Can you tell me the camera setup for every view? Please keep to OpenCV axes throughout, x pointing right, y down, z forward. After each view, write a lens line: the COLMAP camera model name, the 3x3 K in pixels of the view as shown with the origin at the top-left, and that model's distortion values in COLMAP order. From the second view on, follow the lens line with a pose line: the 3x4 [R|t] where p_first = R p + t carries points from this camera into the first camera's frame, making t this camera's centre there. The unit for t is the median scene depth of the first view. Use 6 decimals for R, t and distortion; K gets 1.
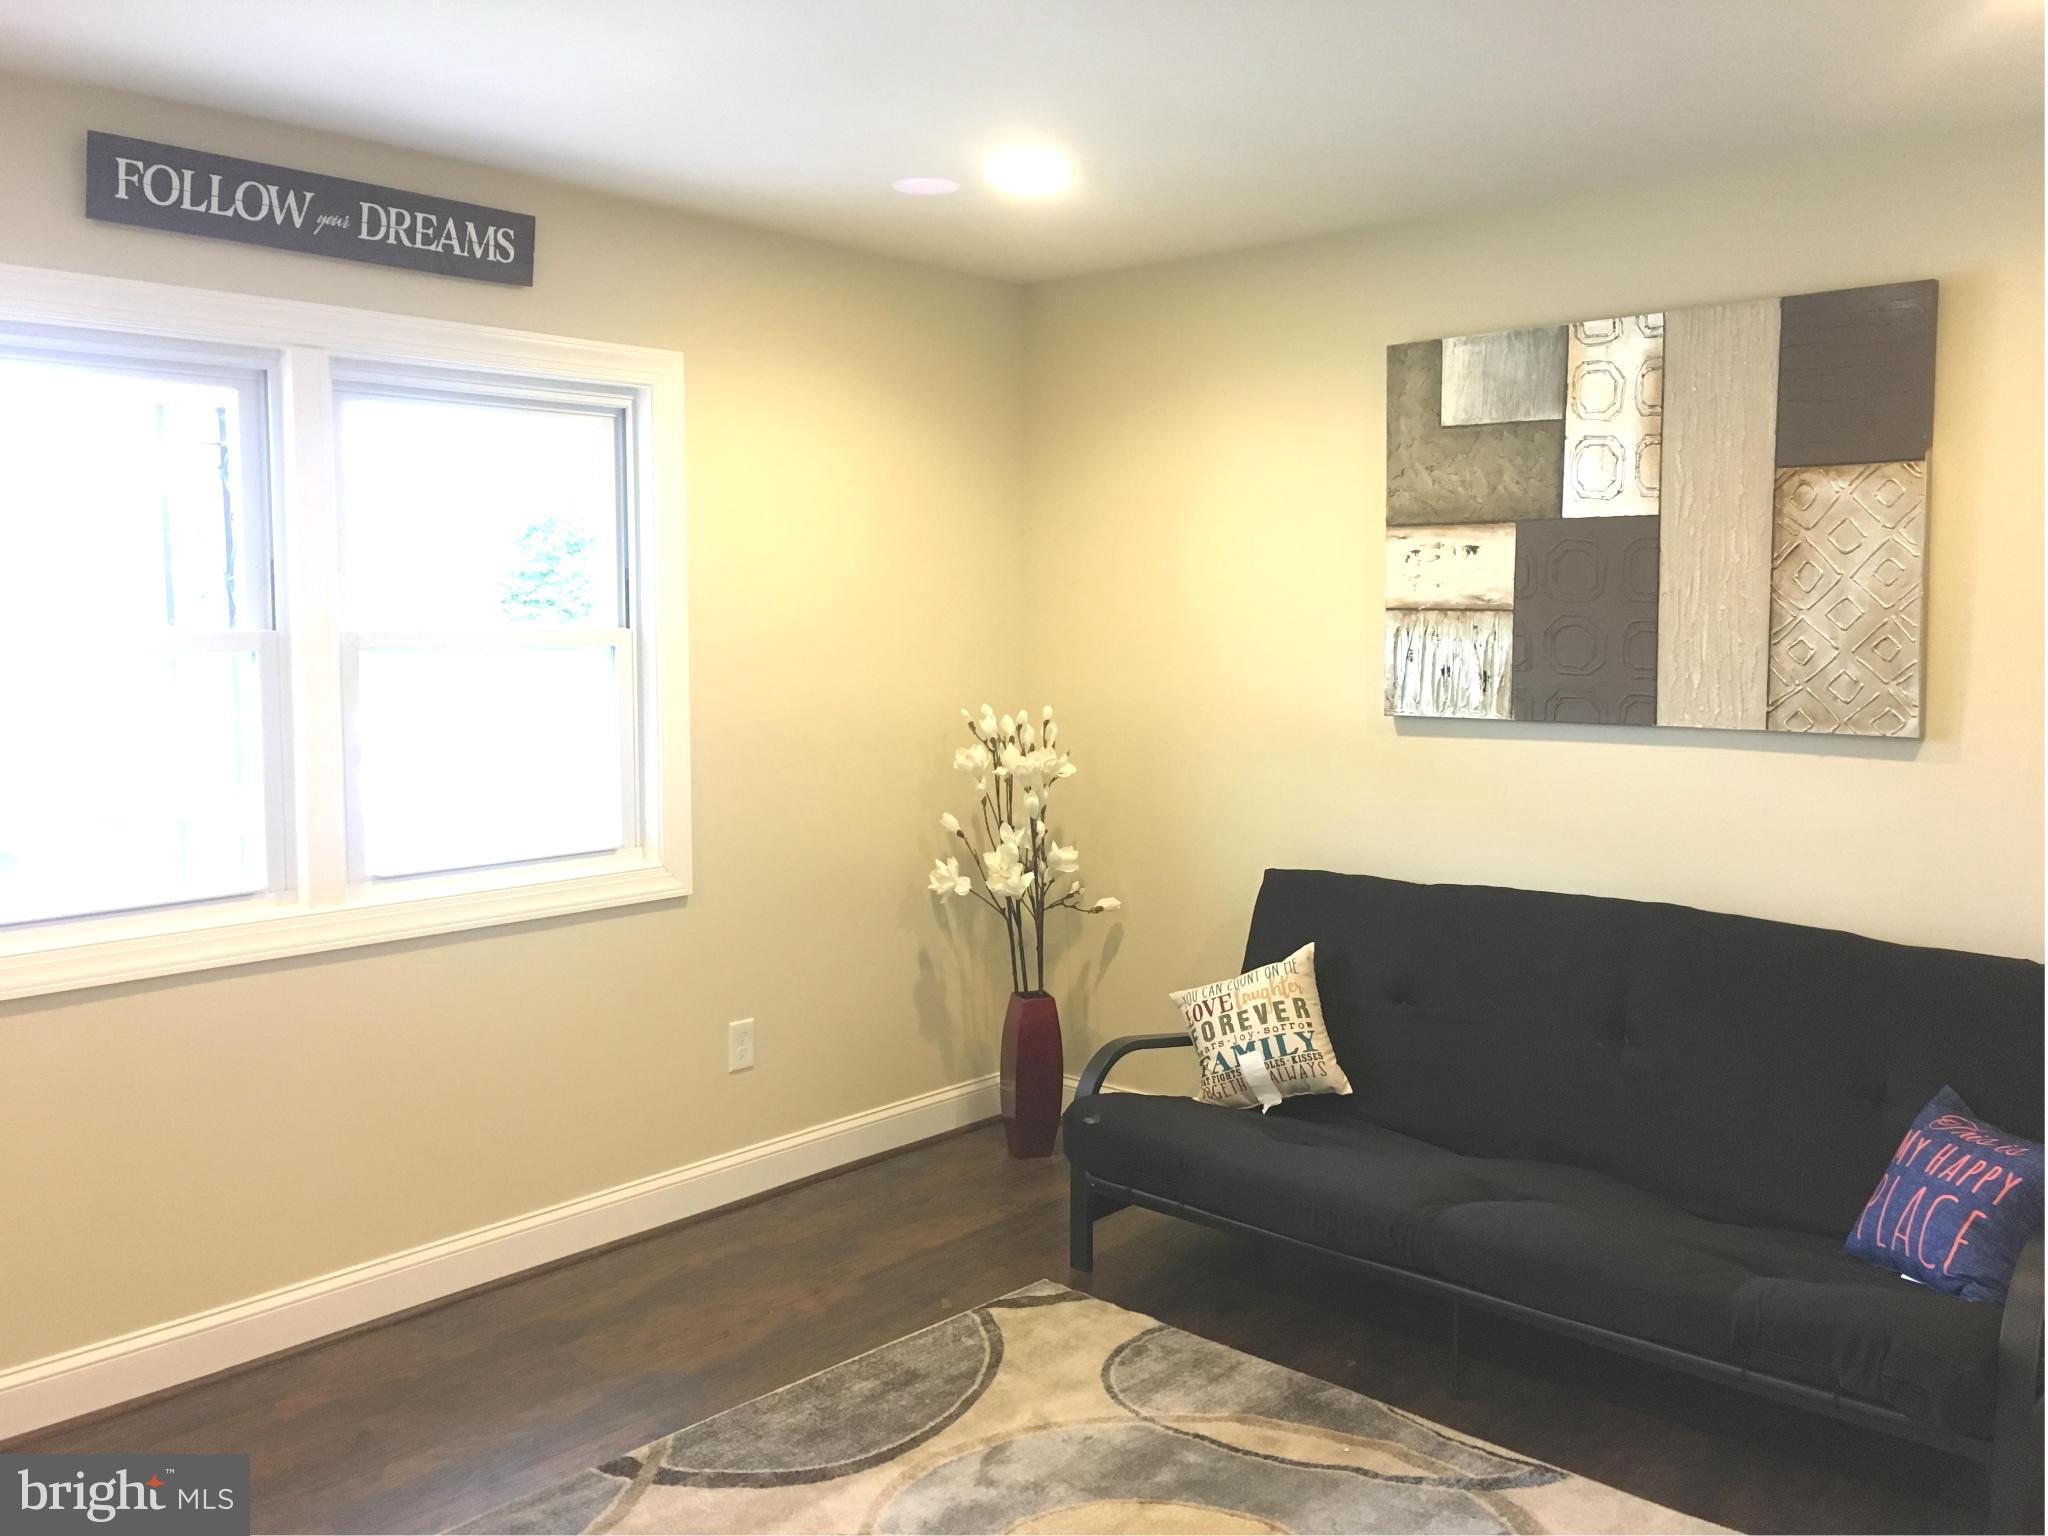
lens RADIAL K [[1739.0, 0, 1019.1], [0, 1739.0, 750.7], [0, 0, 1]] dist [0.077492, -0.108616]
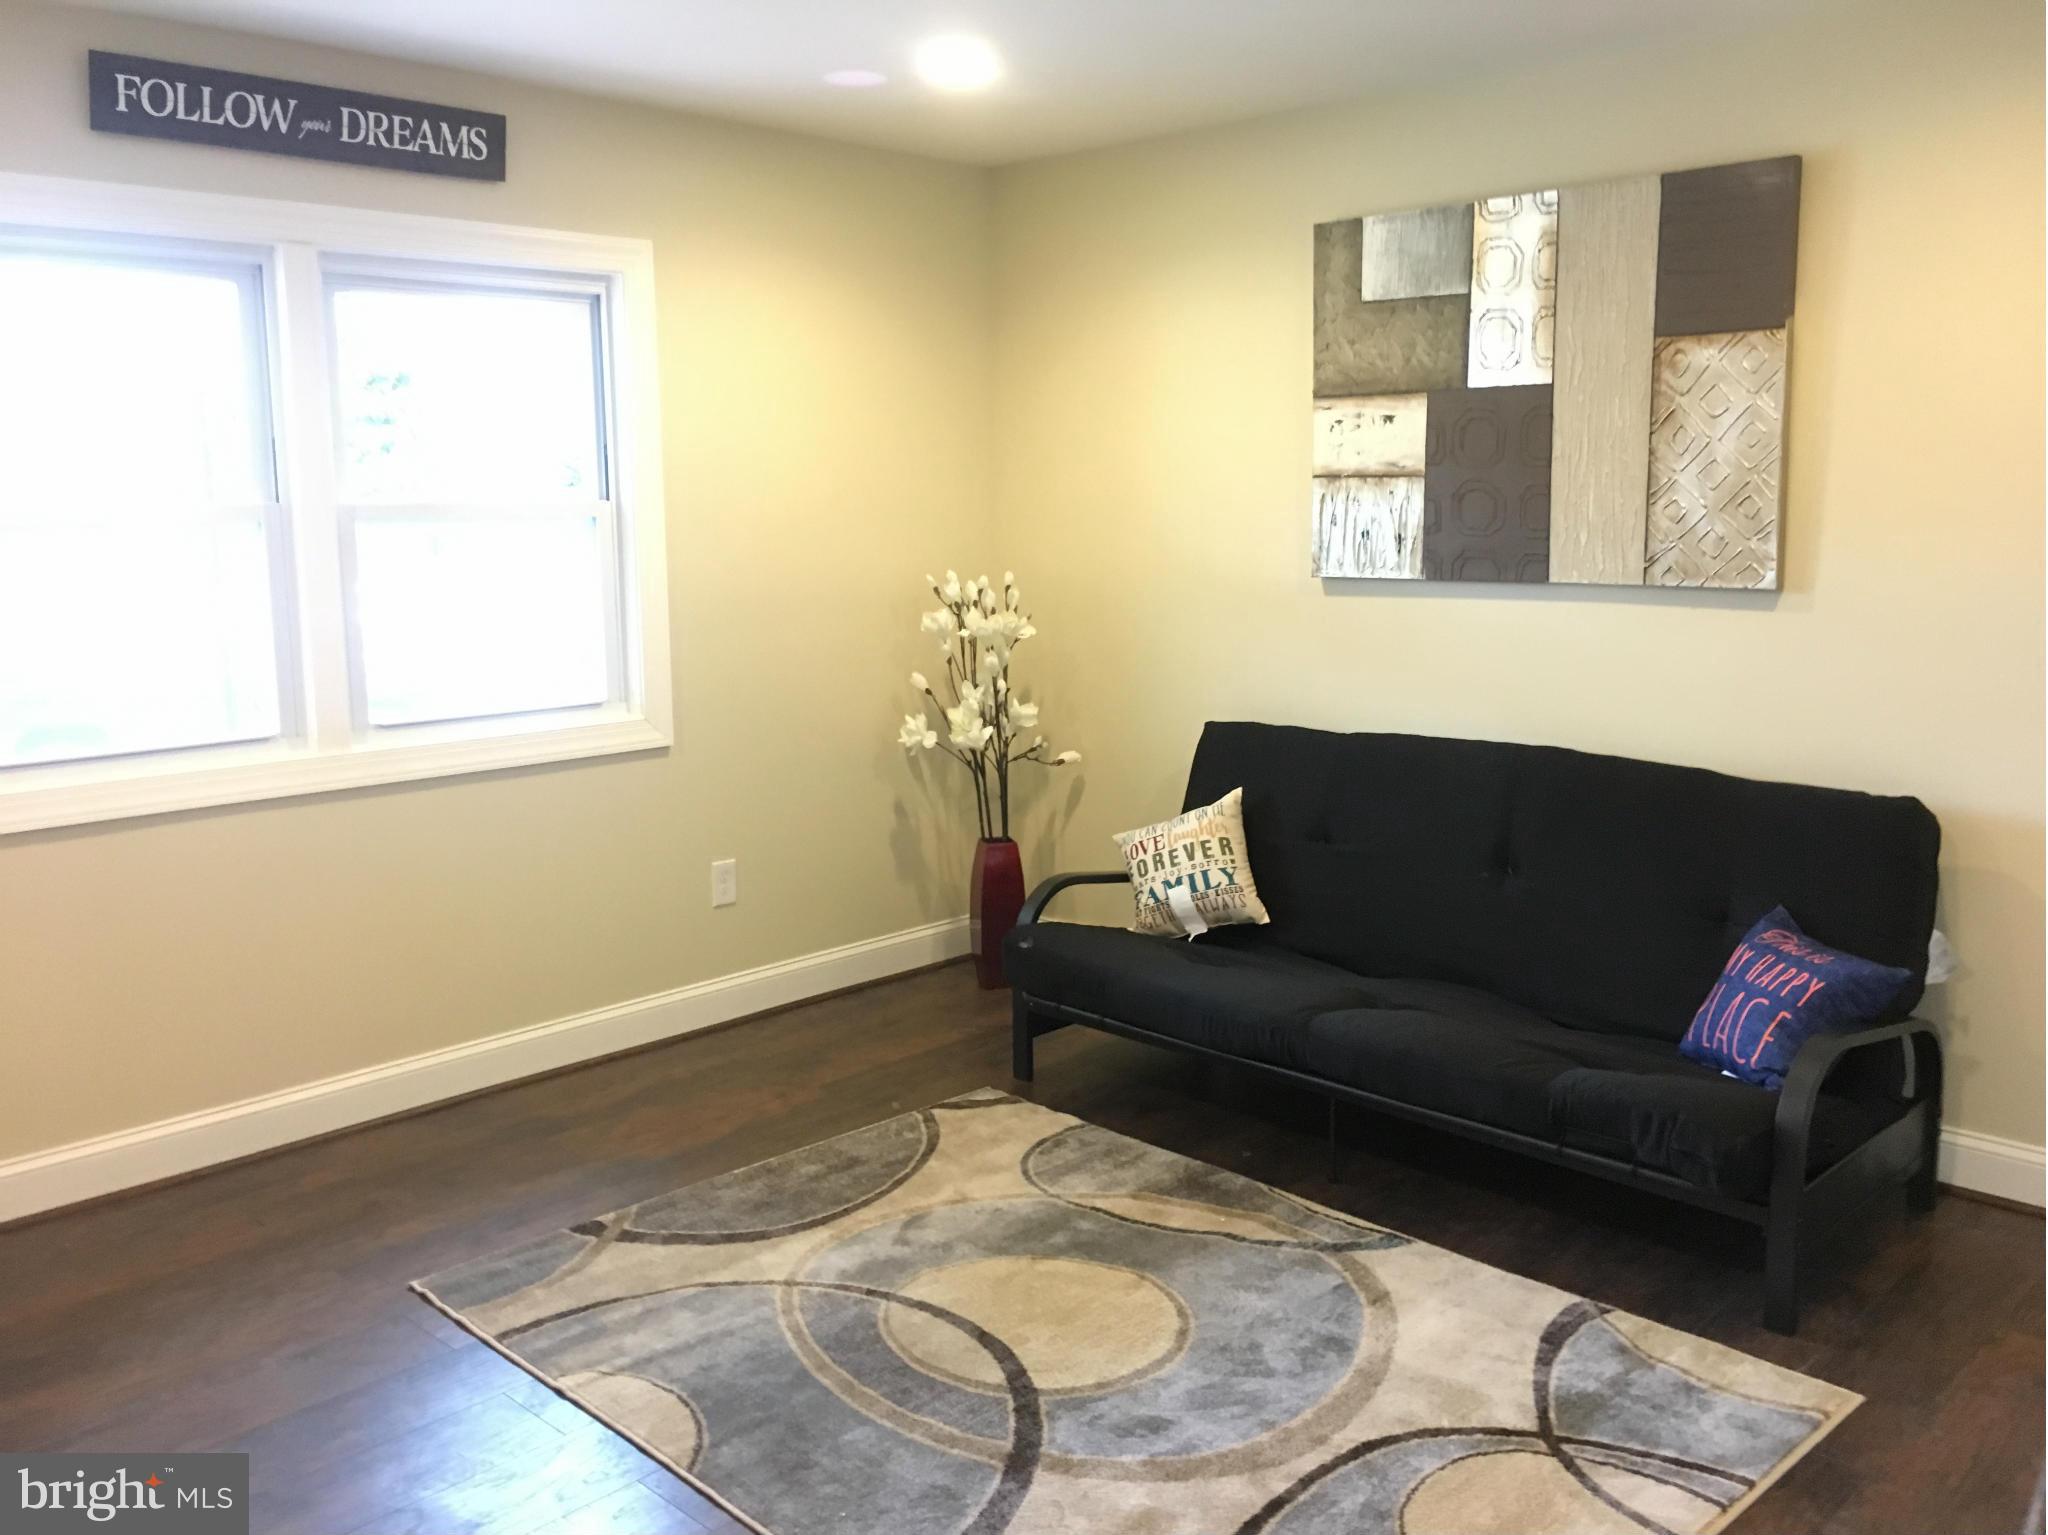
lens RADIAL K [[1739.0, 0, 1019.1], [0, 1739.0, 750.2], [0, 0, 1]] dist [0.077492, -0.108616]
pose [[0.999040, -0.002826, -0.043706, 0.083748], [0.005774, 0.997705, 0.067469, 0.013948], [0.043415, -0.067657, 0.996764, -0.089649]]
